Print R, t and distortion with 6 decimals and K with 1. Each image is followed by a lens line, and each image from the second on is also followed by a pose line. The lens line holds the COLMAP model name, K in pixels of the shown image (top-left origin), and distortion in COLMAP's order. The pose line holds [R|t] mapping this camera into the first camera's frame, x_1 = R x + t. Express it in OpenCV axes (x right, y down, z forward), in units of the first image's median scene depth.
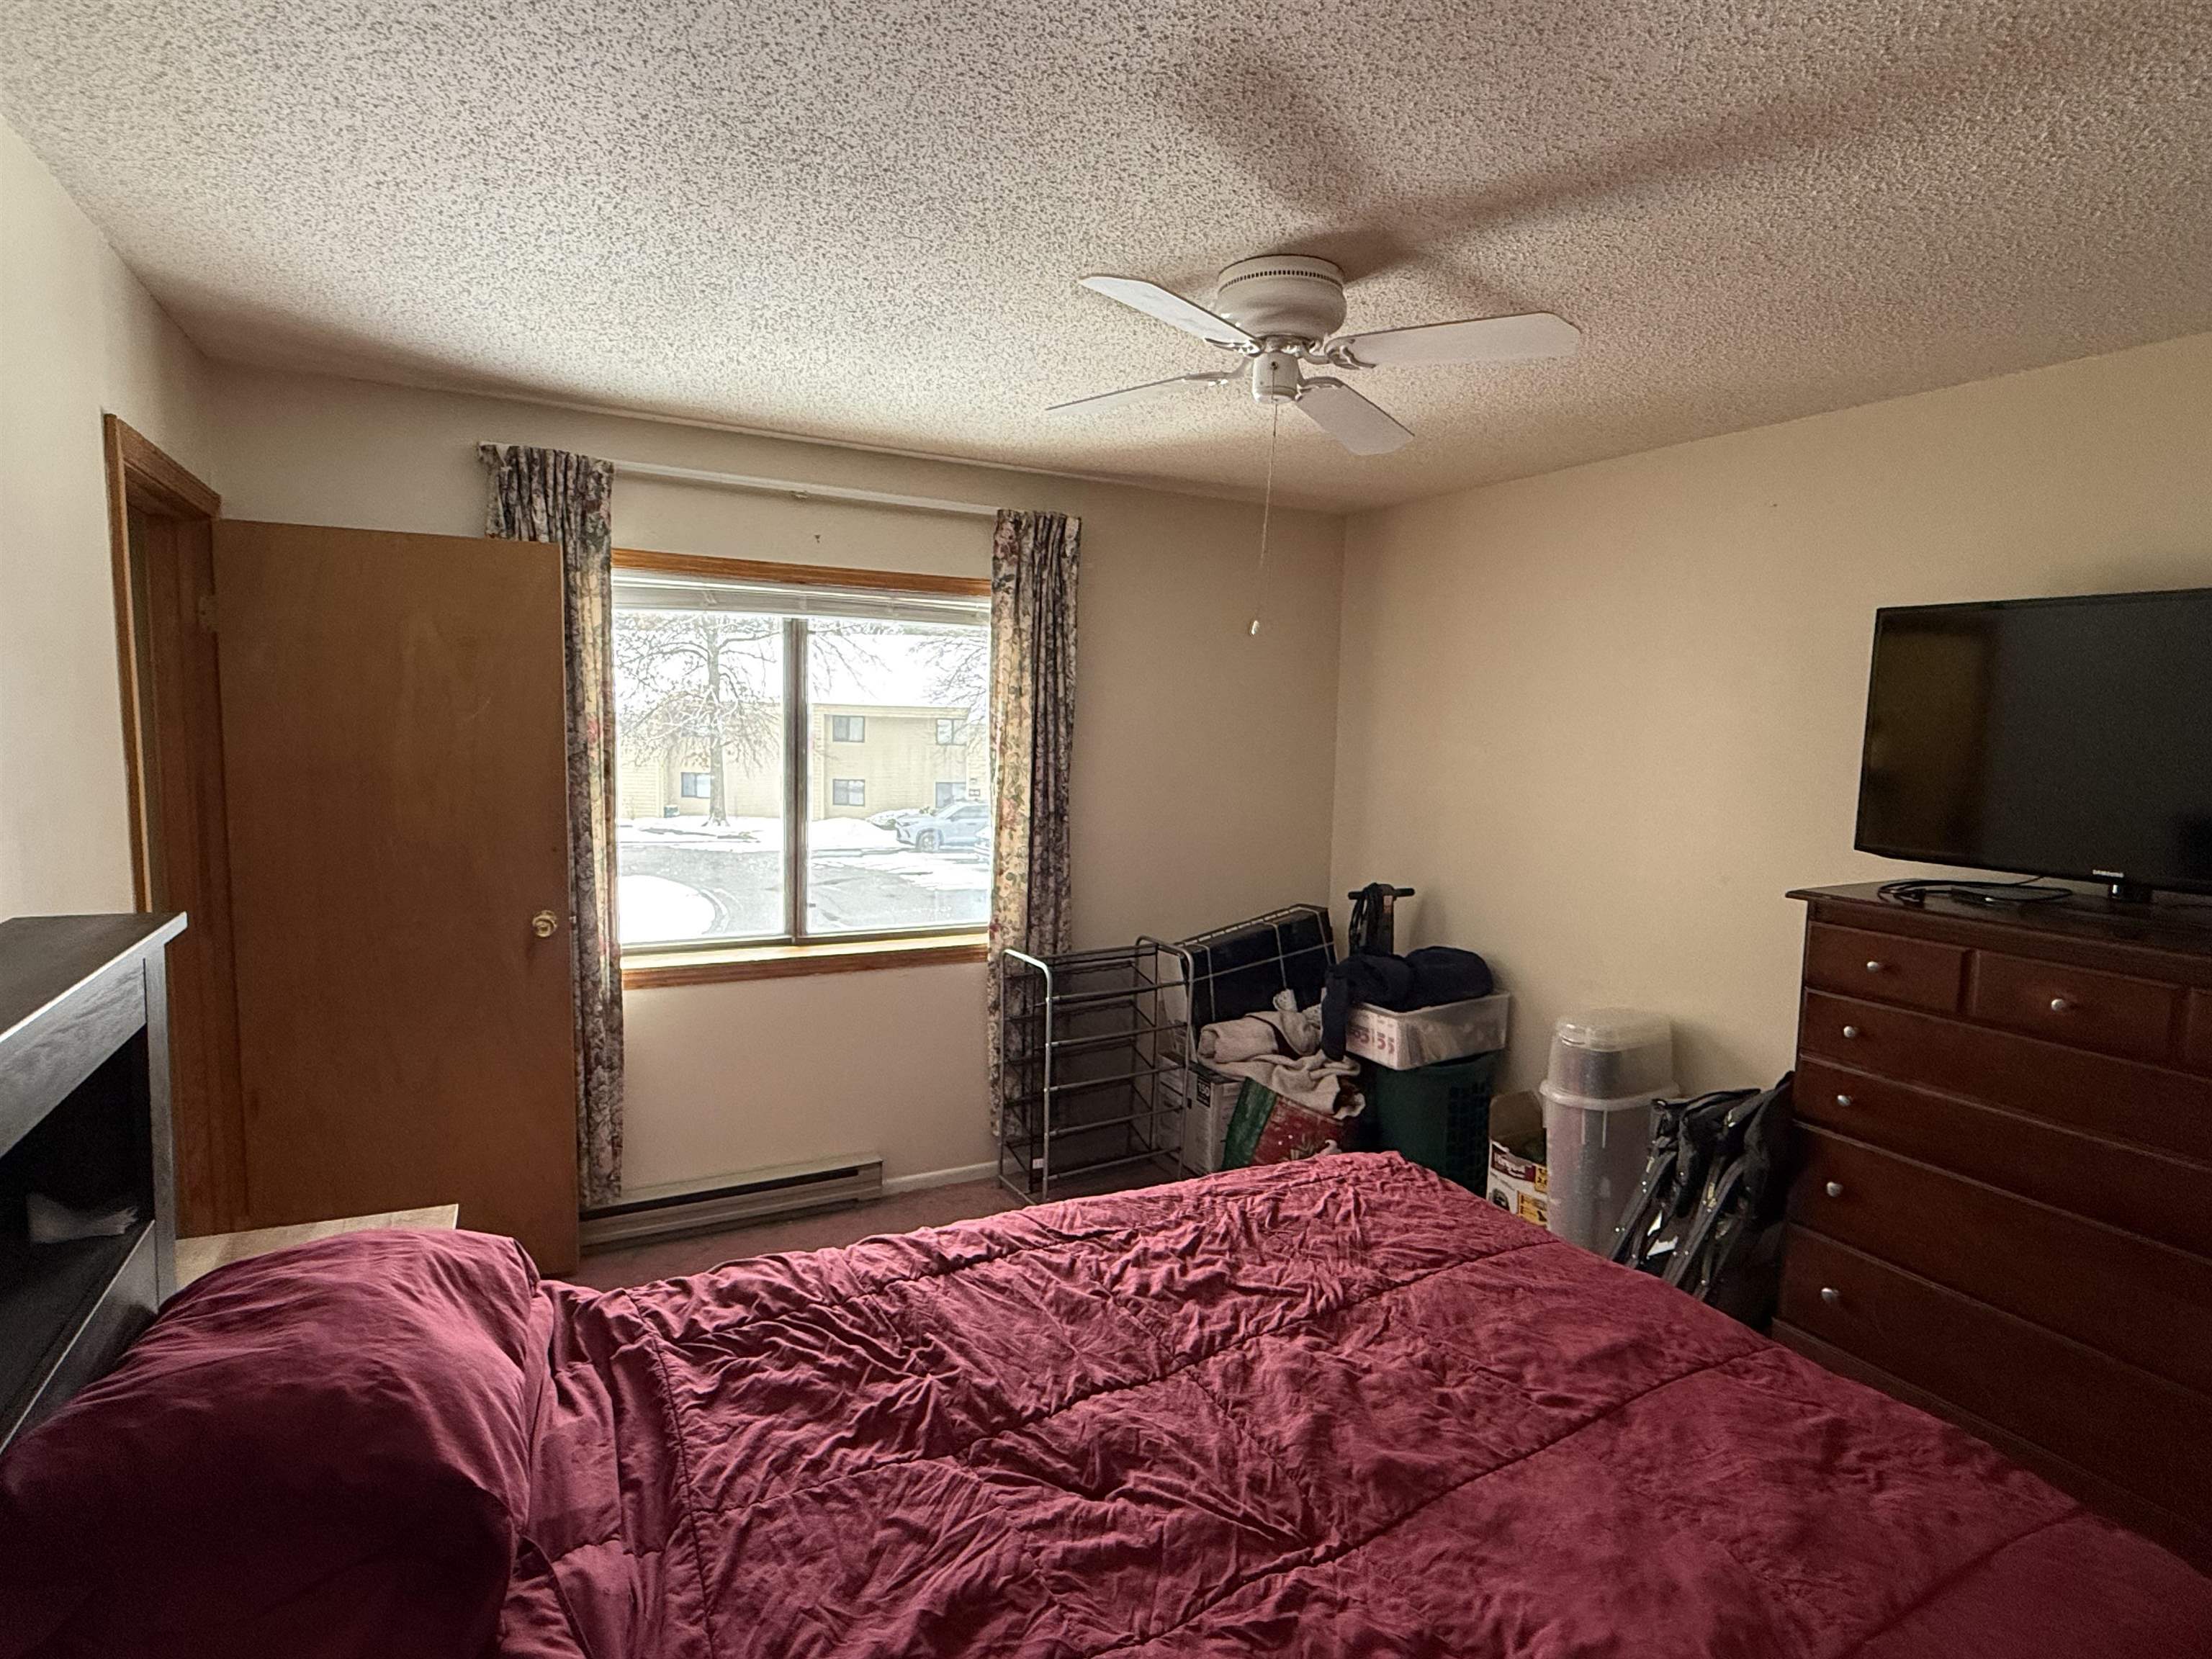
lens RADIAL K [[1131.8, 0, 1109.1], [0, 1131.8, 827.0], [0, 0, 1]] dist [0.001446, -0.000278]
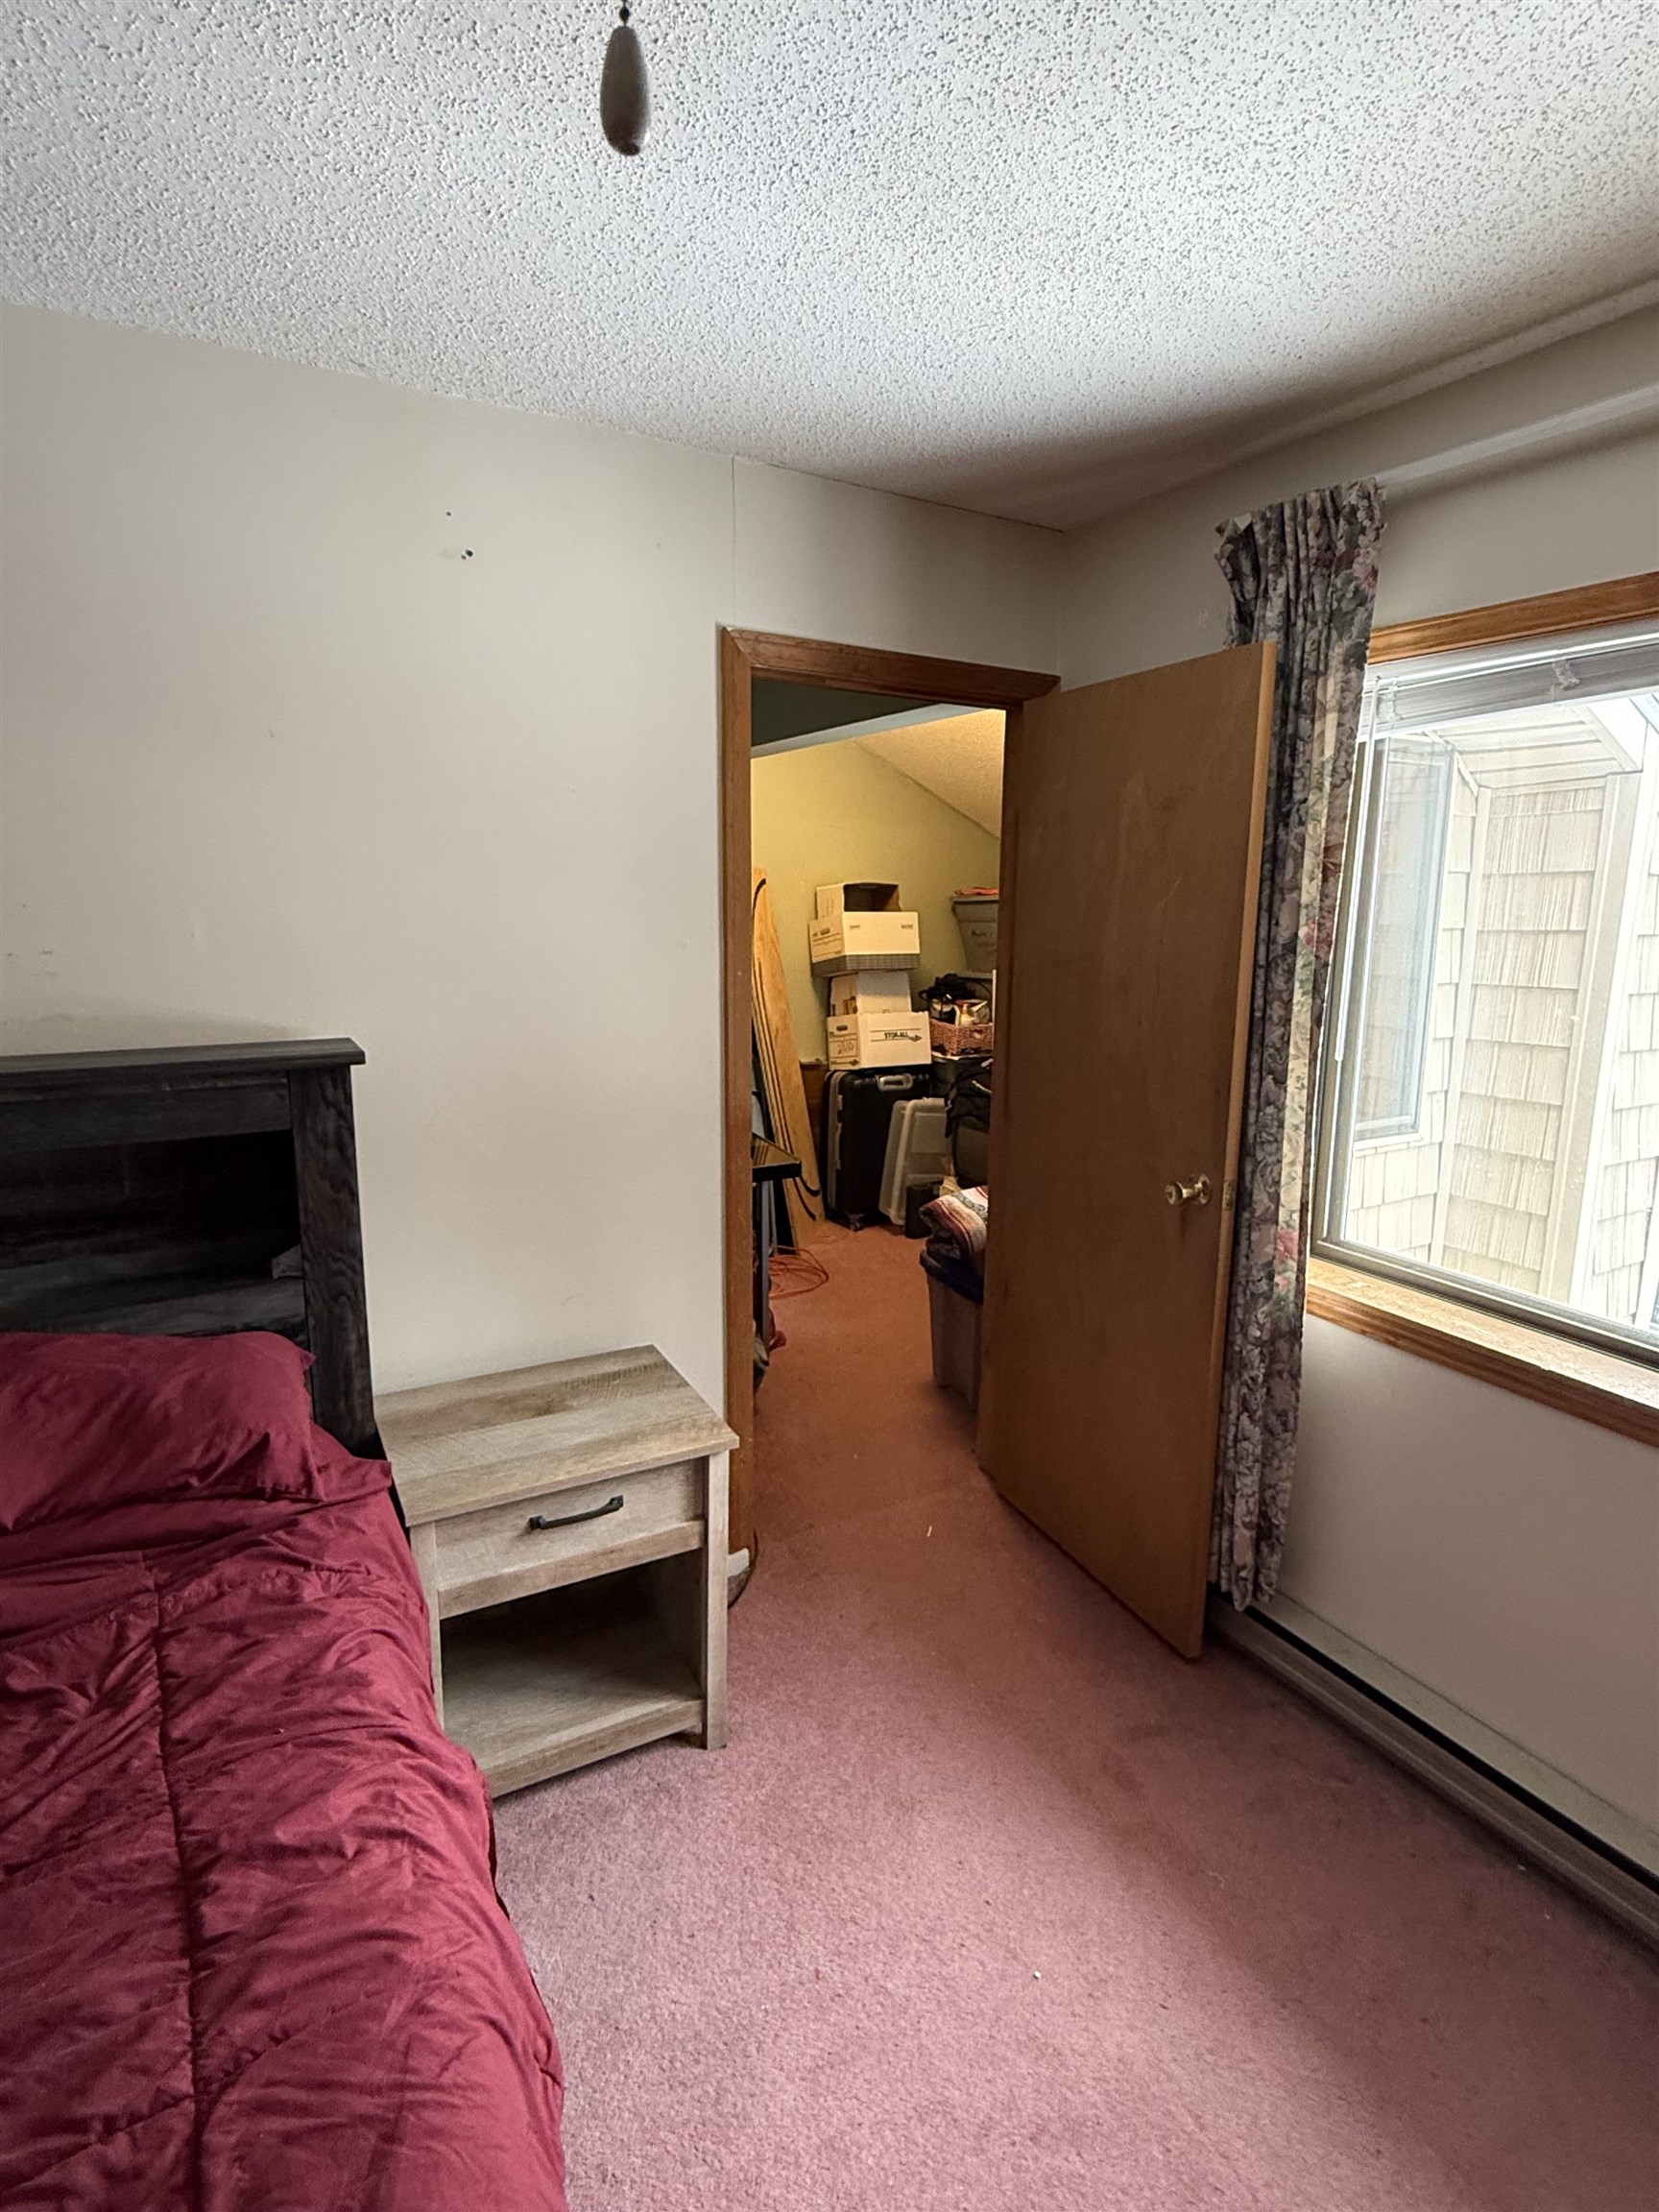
lens RADIAL K [[1131.8, 0, 838.1], [0, 1131.8, 1103.5], [0, 0, 1]] dist [0.001446, -0.000278]
pose [[0.040767, 0.158489, -0.986519, 0.196811], [-0.109991, 0.982051, 0.153226, -0.054051], [0.993096, 0.102261, 0.057468, 0.702299]]
